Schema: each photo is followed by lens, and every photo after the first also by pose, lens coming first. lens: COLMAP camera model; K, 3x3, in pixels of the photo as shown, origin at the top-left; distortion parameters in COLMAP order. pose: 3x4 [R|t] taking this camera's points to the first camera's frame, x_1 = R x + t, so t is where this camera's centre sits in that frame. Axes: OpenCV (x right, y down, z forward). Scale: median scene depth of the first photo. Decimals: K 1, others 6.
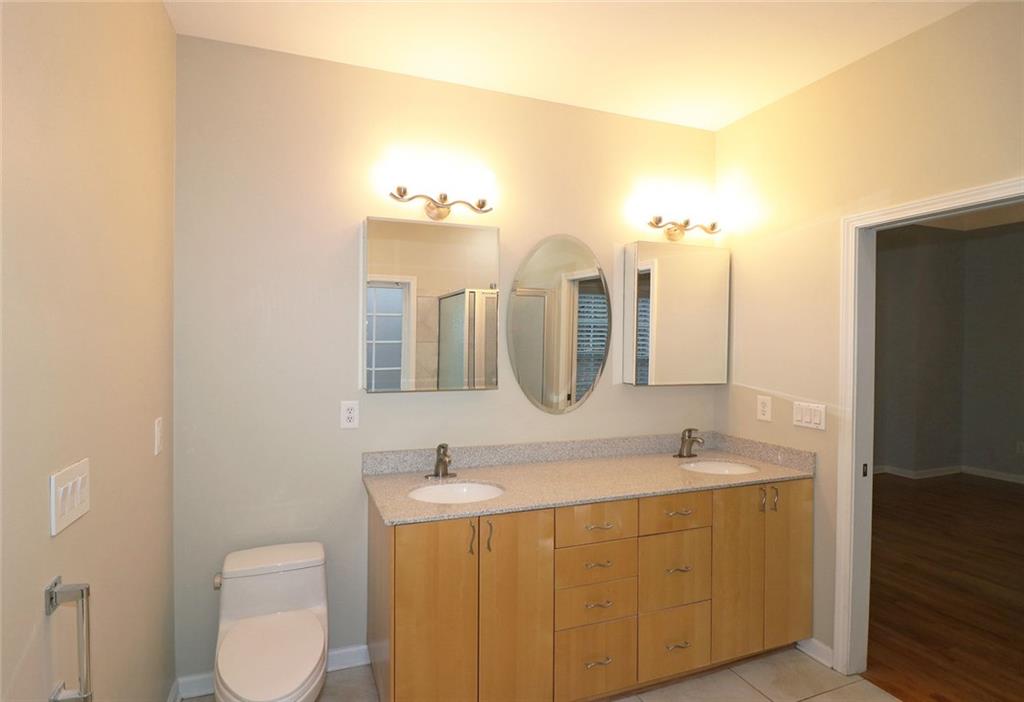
lens RADIAL K [[527.6, 0, 512.0], [0, 527.6, 351.0], [0, 0, 1]] dist [-0.000387, -0.000010]
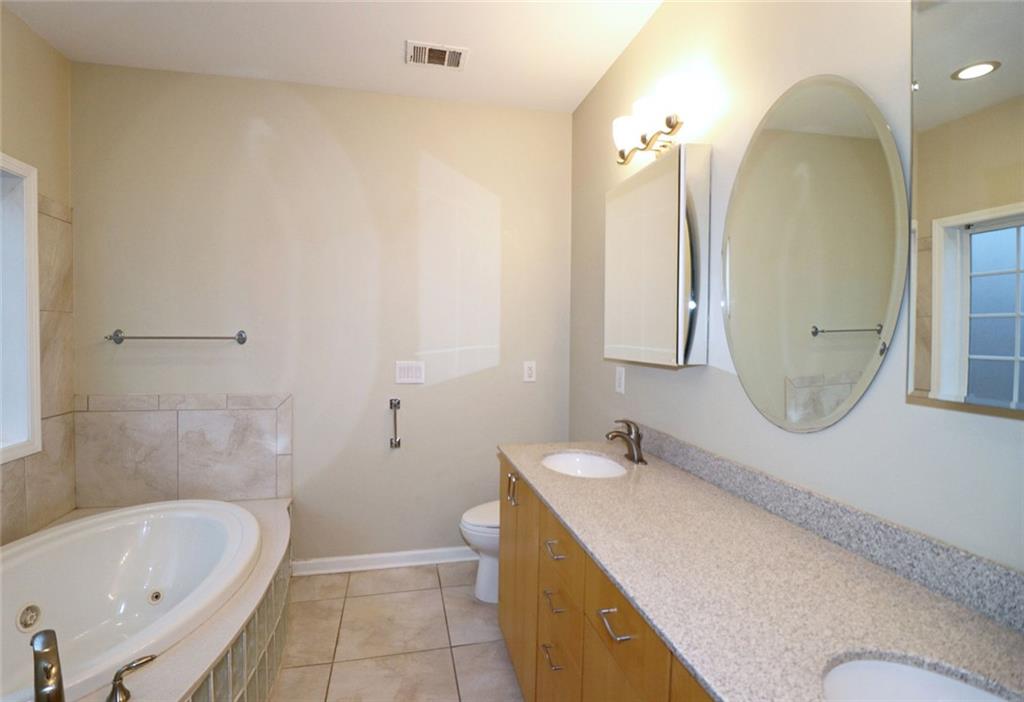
lens RADIAL K [[527.6, 0, 512.0], [0, 527.6, 351.0], [0, 0, 1]] dist [-0.000387, -0.000010]
pose [[-0.150686, 0.028461, -0.988172, 0.646065], [-0.023450, 0.999201, 0.032355, 0.030768], [0.988303, 0.028048, -0.149898, 0.809633]]
